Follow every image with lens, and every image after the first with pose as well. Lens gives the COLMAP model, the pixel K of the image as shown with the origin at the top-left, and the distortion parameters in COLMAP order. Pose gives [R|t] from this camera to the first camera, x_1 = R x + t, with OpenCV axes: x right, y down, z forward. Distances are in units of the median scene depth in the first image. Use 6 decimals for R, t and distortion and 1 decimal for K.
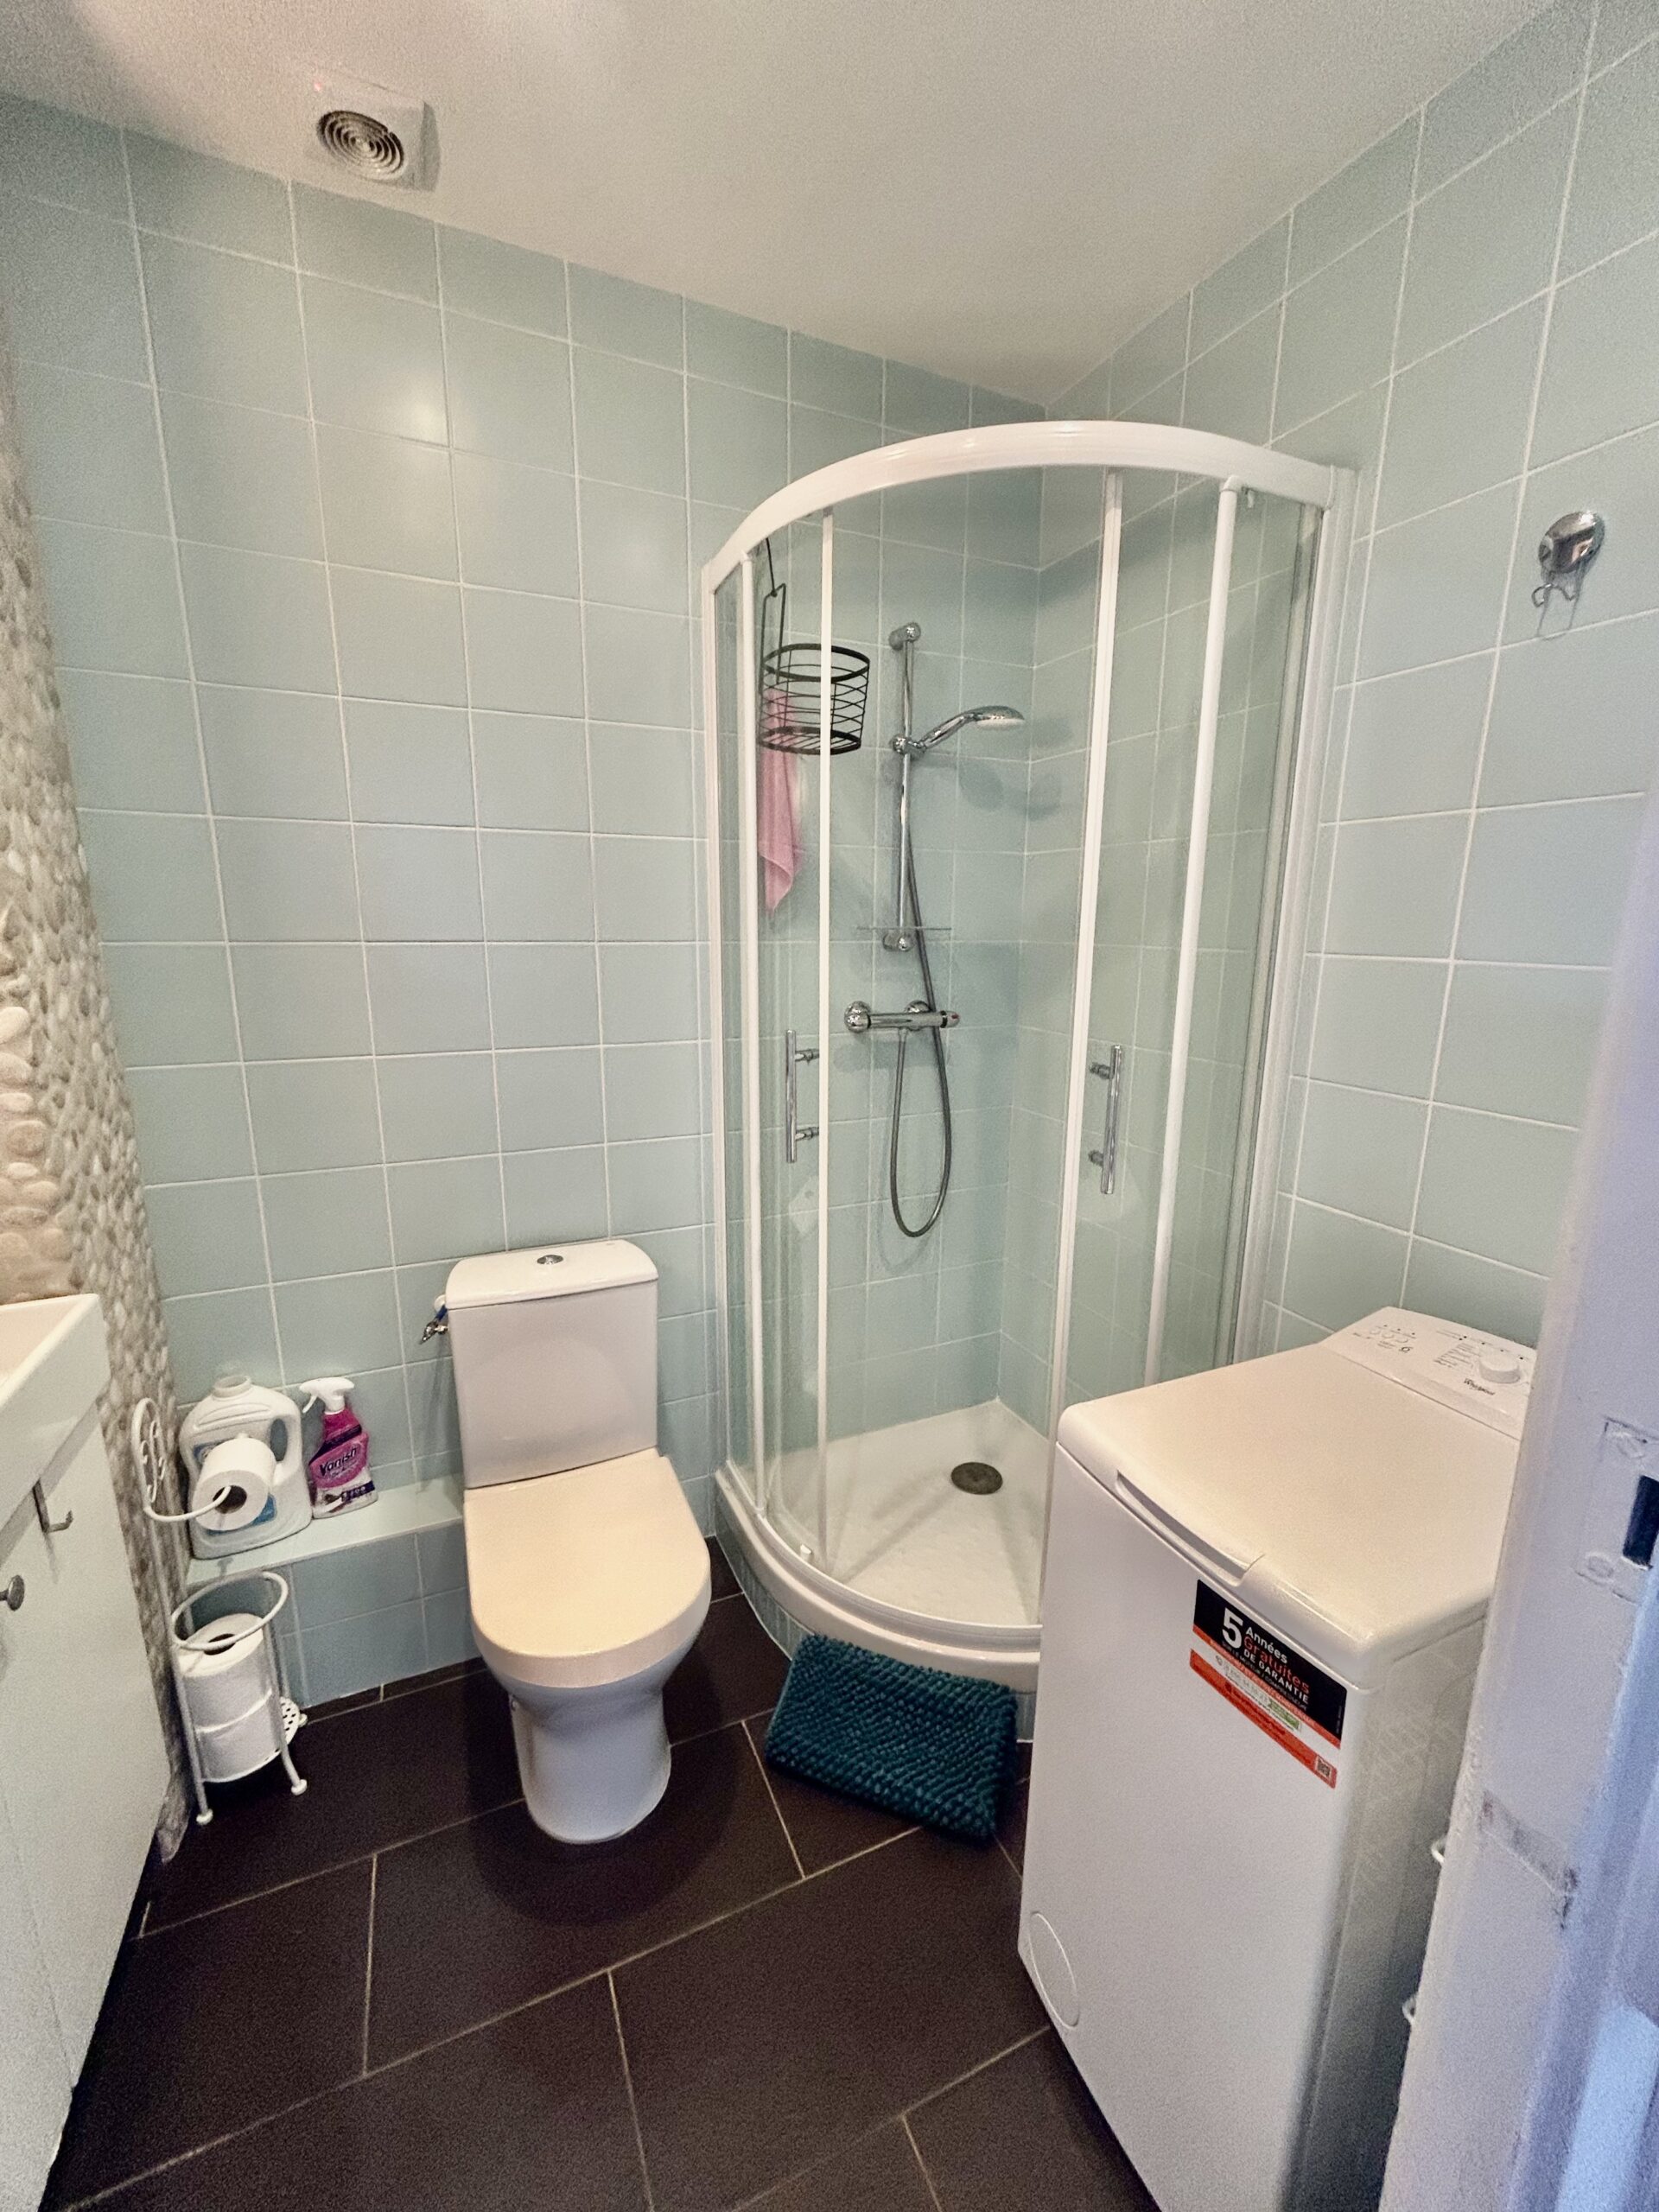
lens RADIAL K [[907.8, 0, 832.4], [0, 907.8, 1109.8], [0, 0, 1]] dist [0.005643, 0.000107]
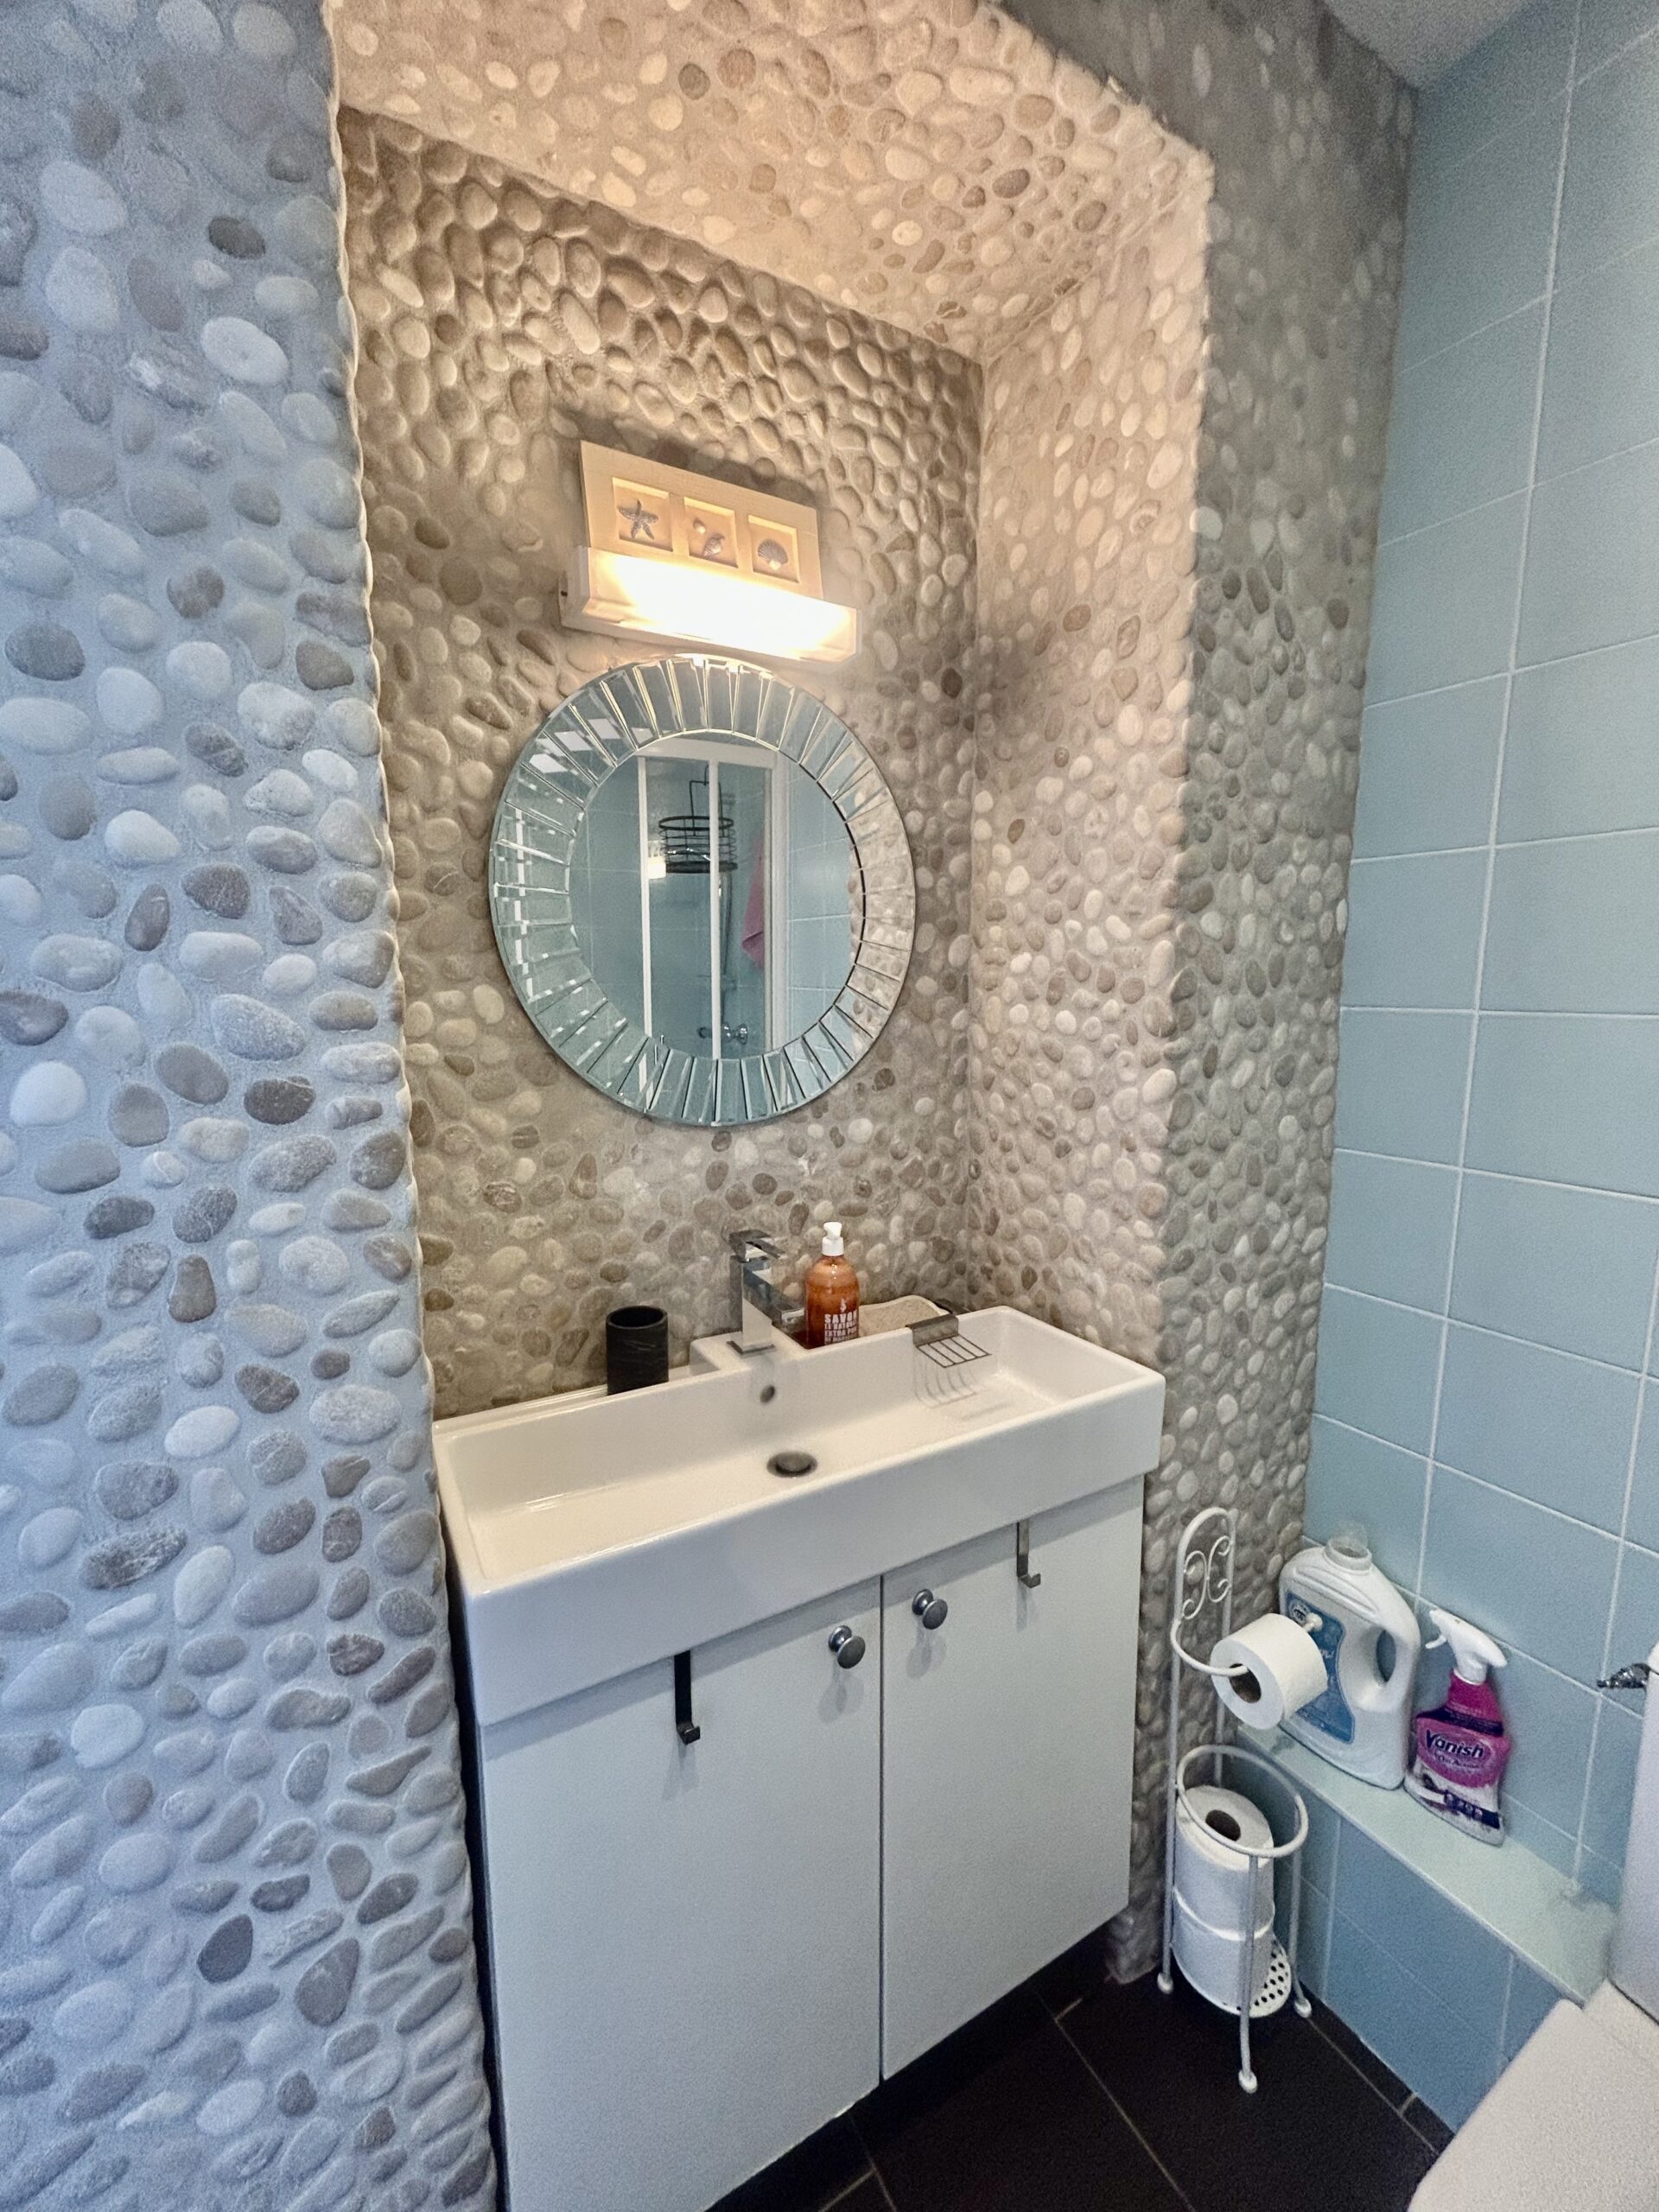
lens RADIAL K [[907.8, 0, 833.2], [0, 907.8, 1110.6], [0, 0, 1]] dist [0.005643, 0.000107]
pose [[0.117336, 0.140893, -0.983047, 0.026380], [-0.207751, 0.971465, 0.114436, -0.080157], [0.971119, 0.190802, 0.143259, 0.387235]]
